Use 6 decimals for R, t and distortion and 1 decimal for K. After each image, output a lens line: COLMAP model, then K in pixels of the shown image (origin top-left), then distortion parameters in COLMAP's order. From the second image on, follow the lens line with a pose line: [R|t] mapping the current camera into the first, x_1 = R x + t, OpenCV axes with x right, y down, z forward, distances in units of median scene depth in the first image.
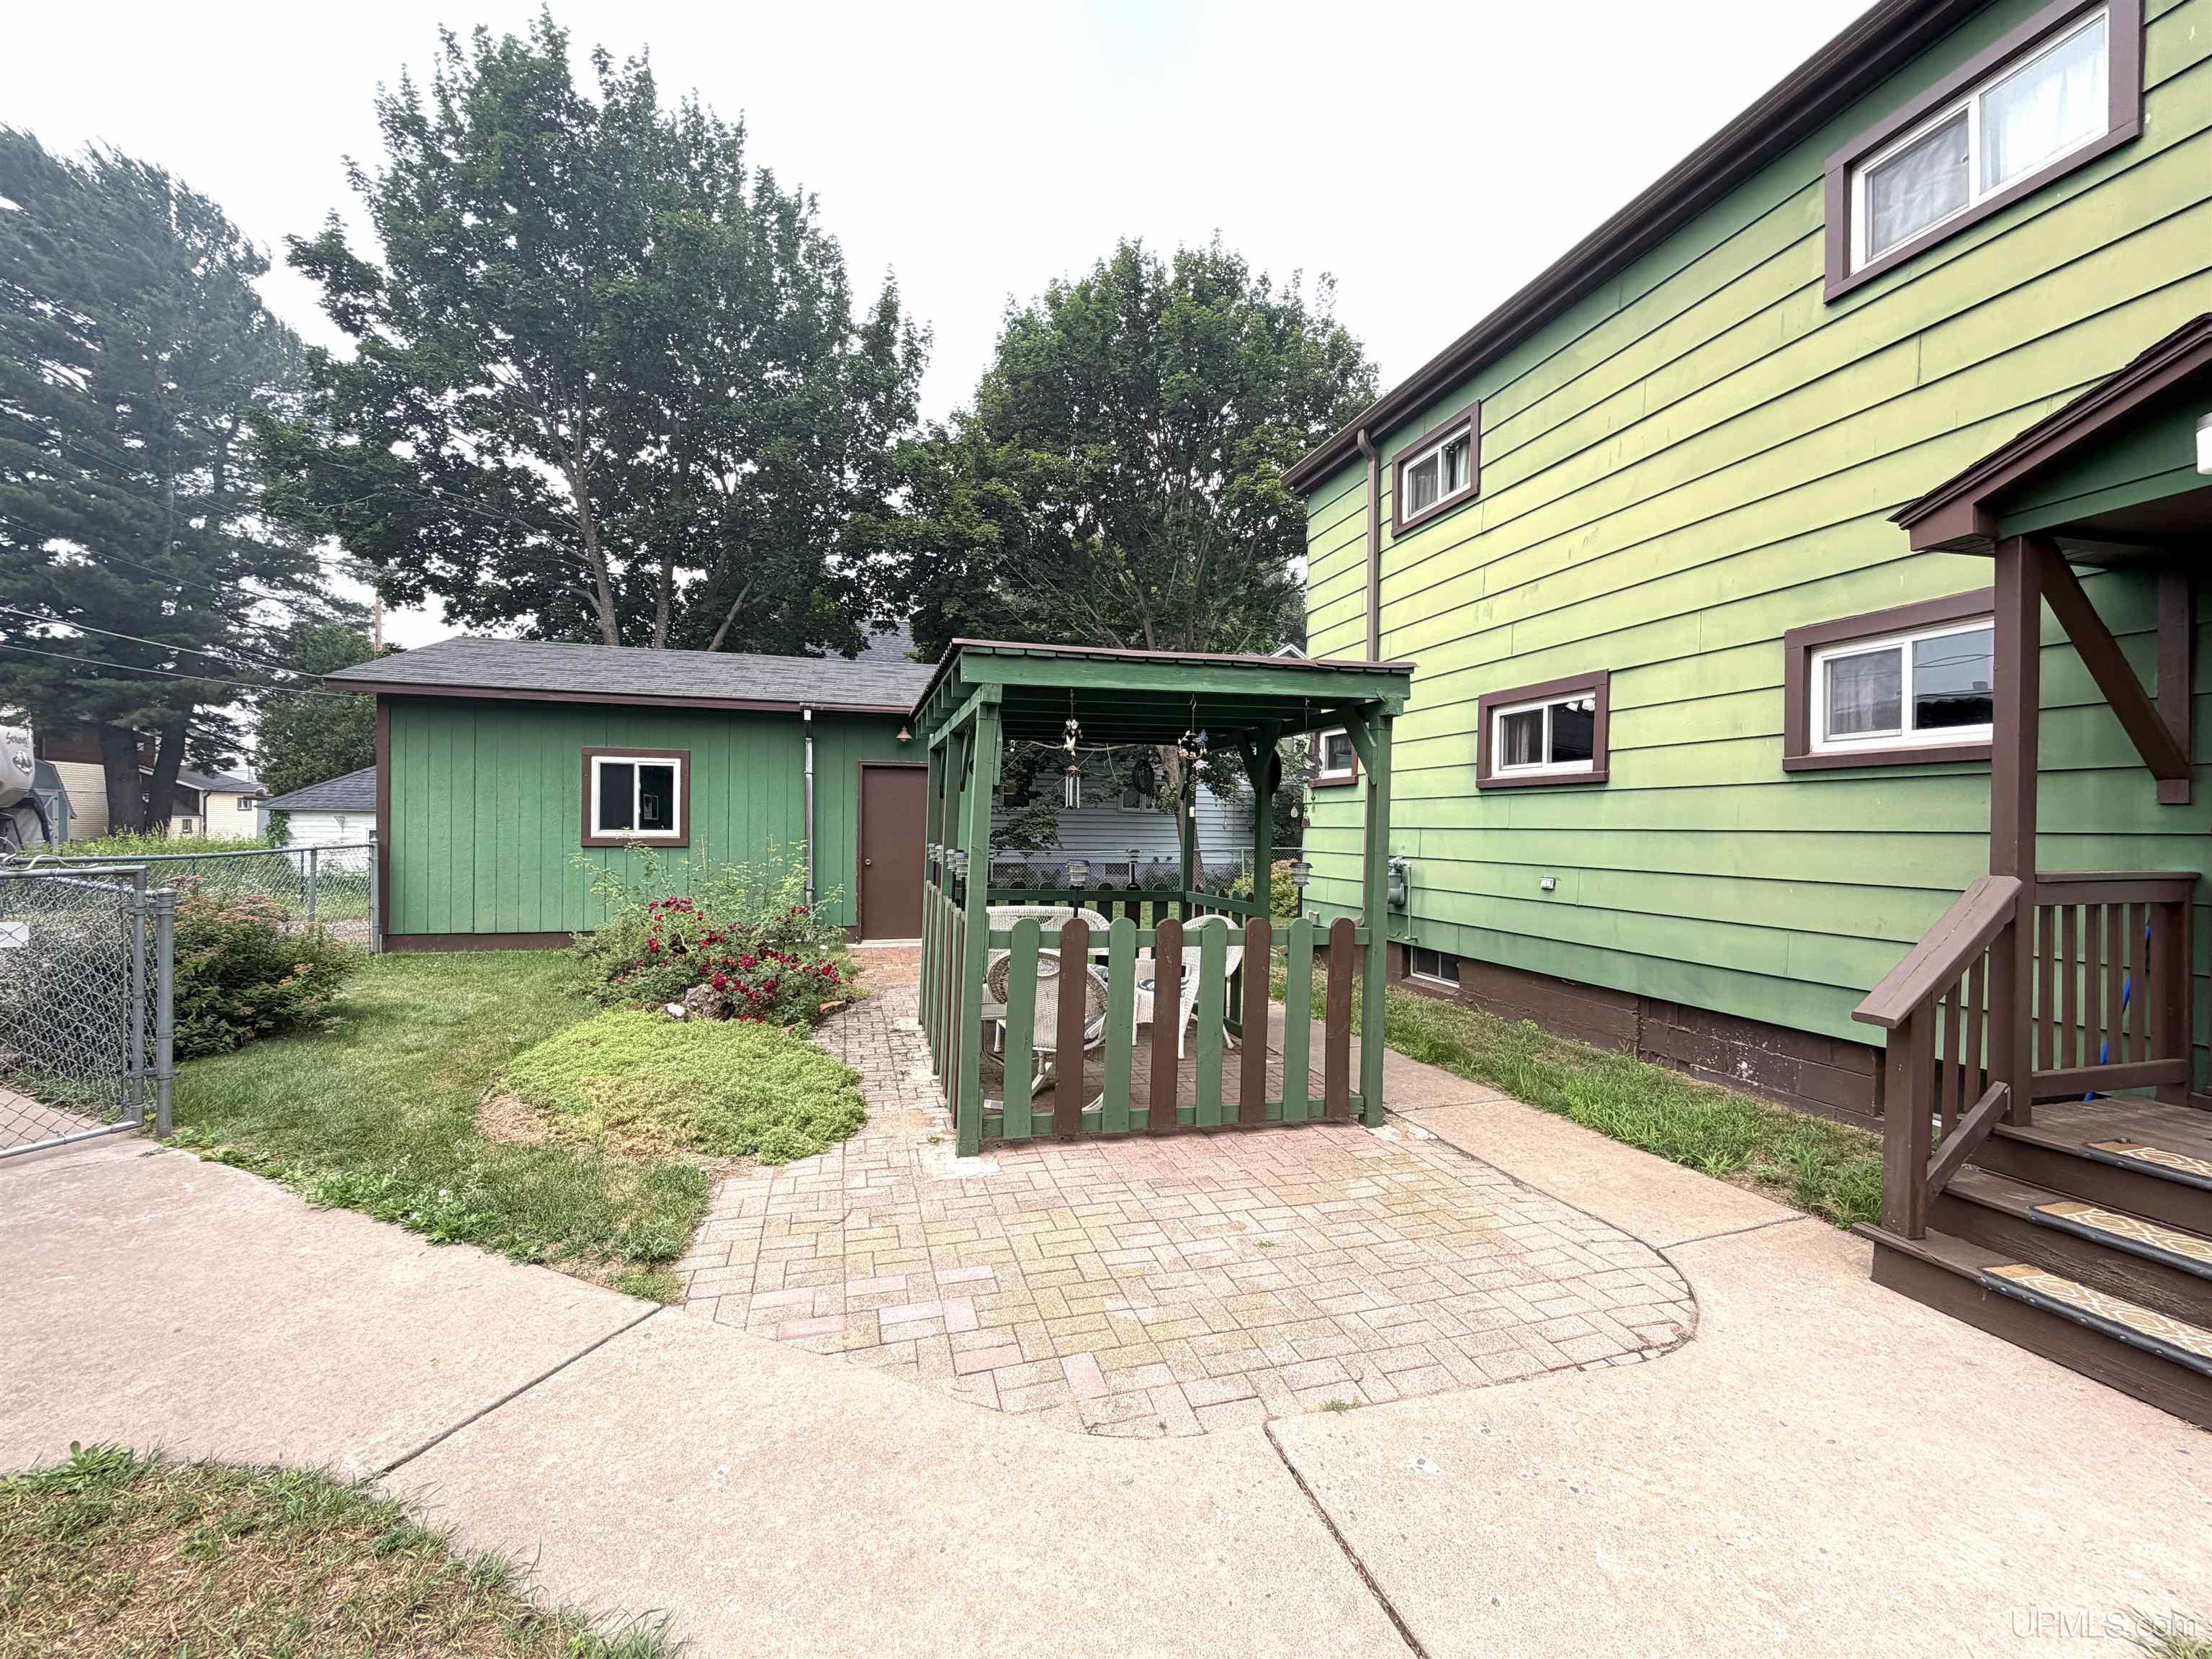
lens RADIAL K [[870.8, 0, 1098.2], [0, 870.8, 831.9], [0, 0, 1]] dist [-0.003282, 0.000828]
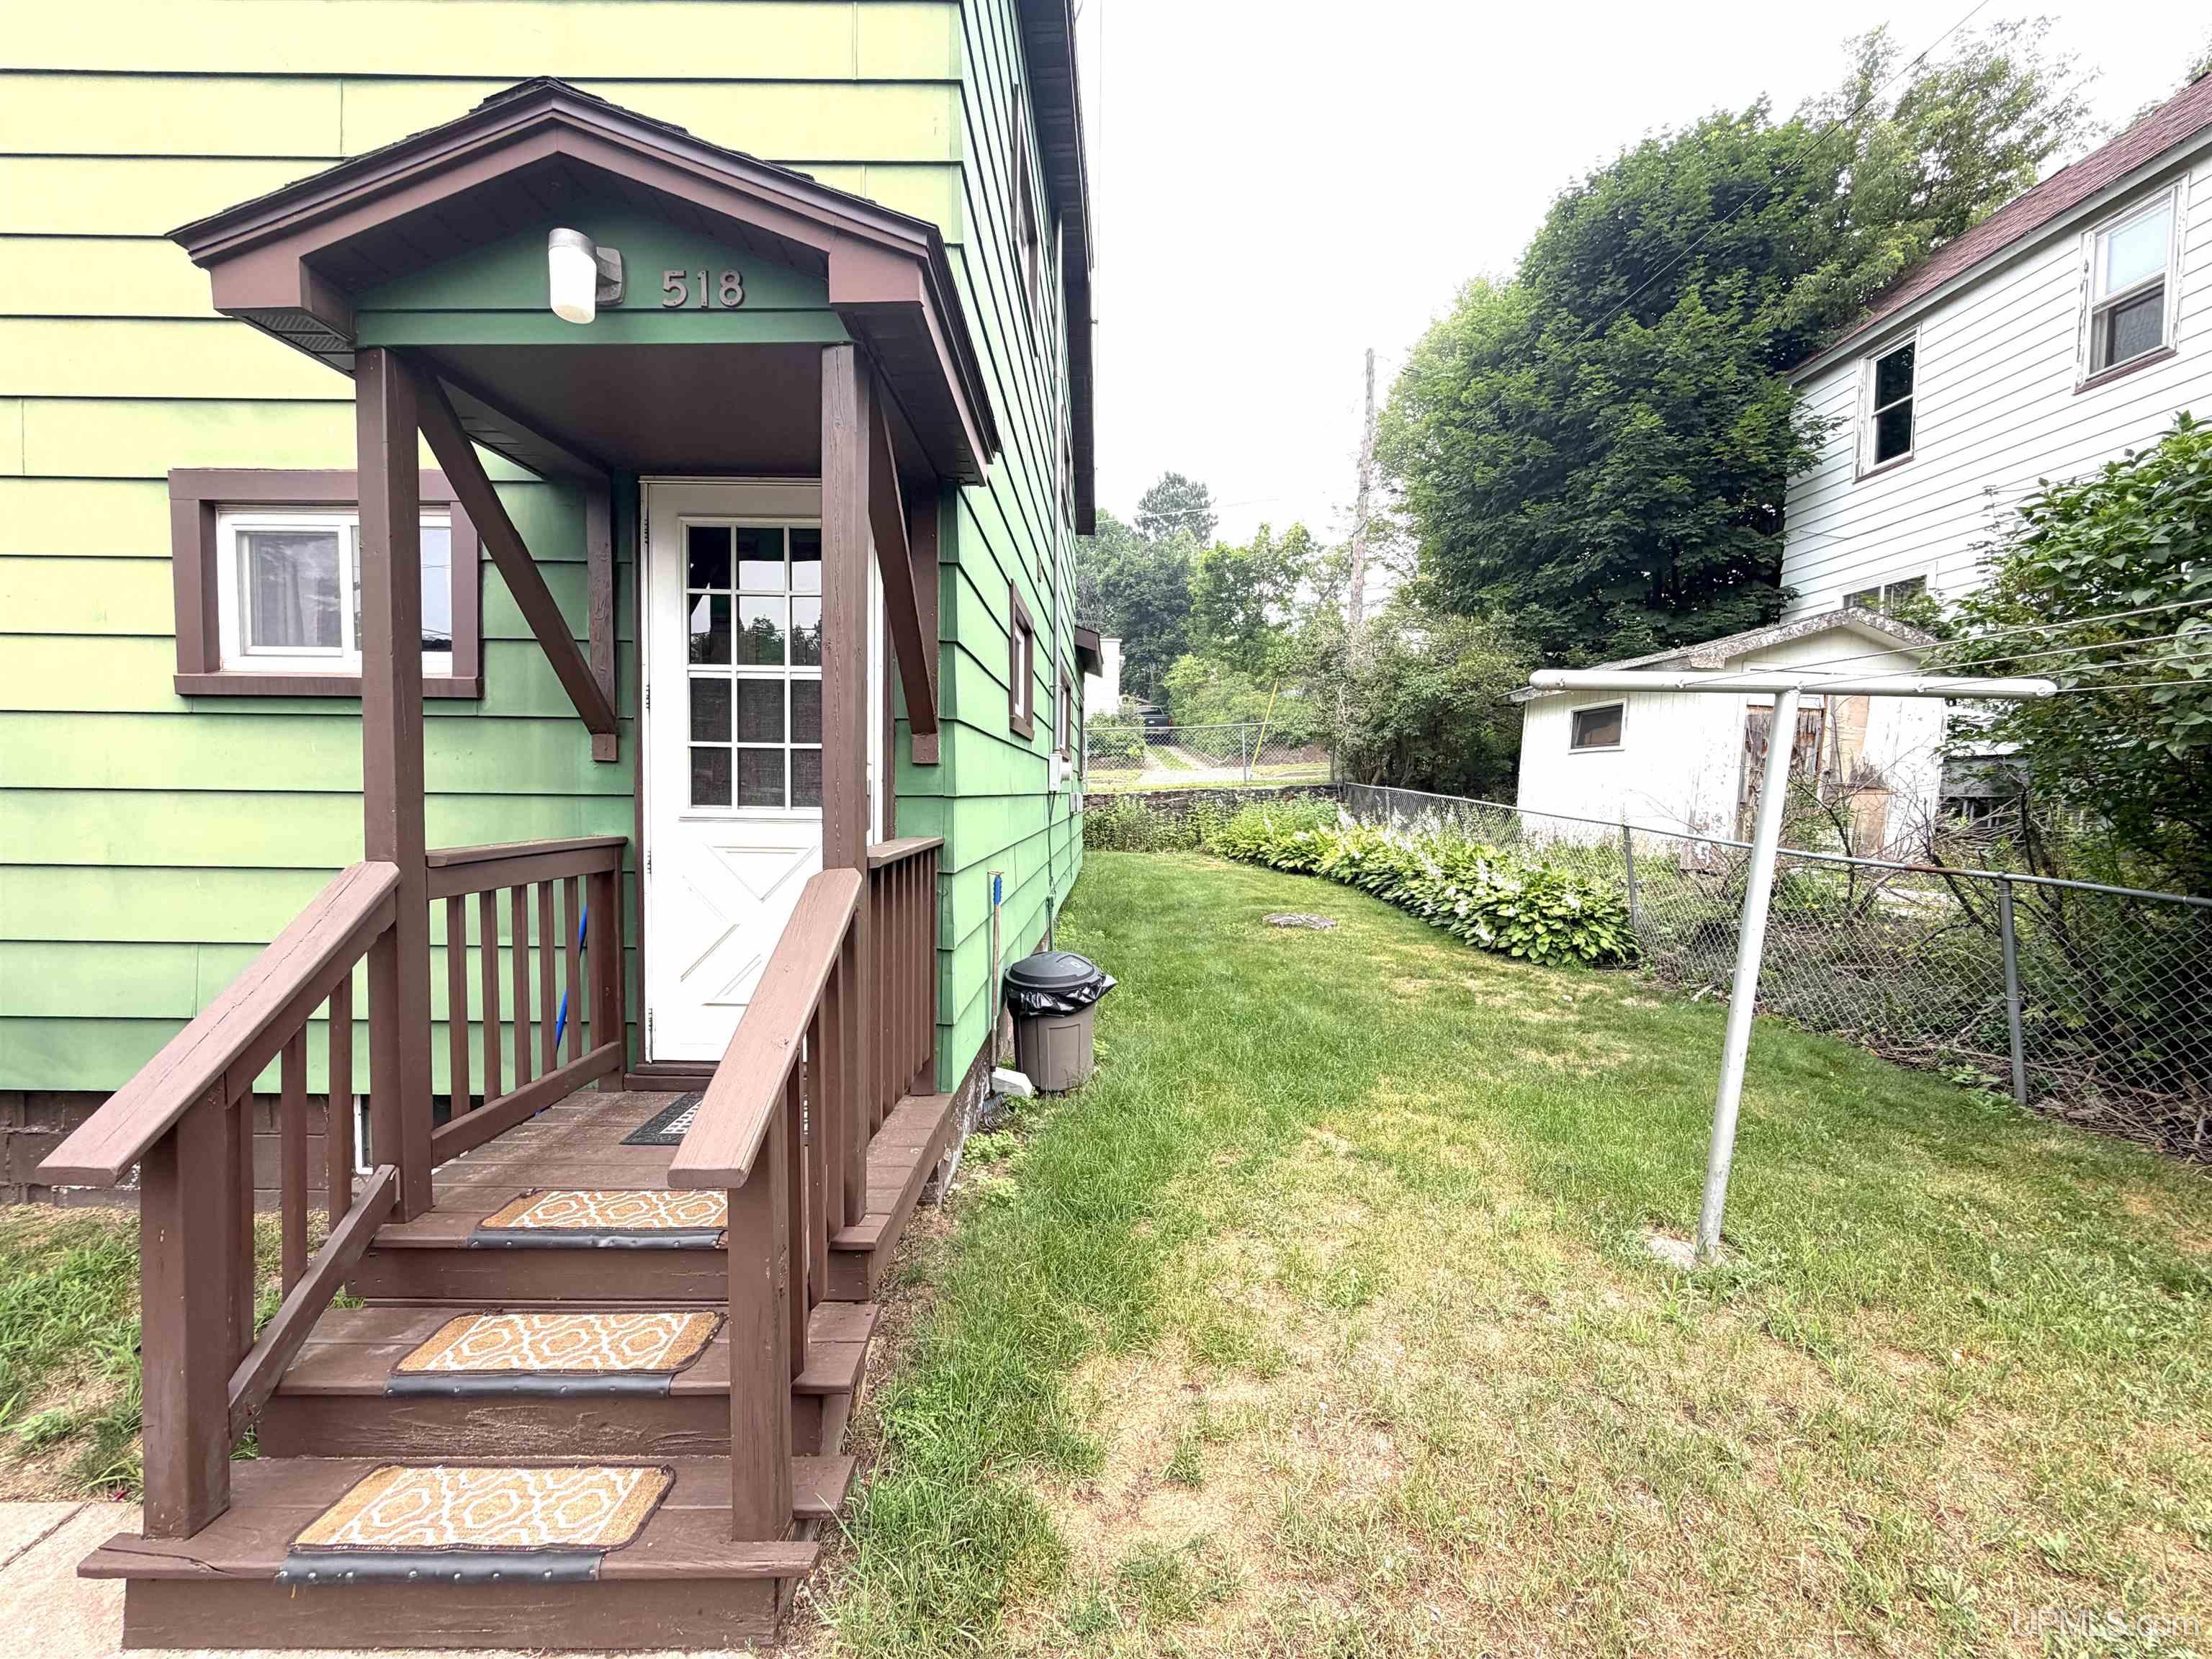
lens RADIAL K [[870.8, 0, 1110.3], [0, 870.8, 827.9], [0, 0, 1]] dist [-0.003282, 0.000828]
pose [[0.261928, -0.045074, 0.964034, 0.496870], [-0.001635, 0.998887, 0.047148, -0.006316], [-0.965086, -0.013926, 0.261563, 0.255692]]
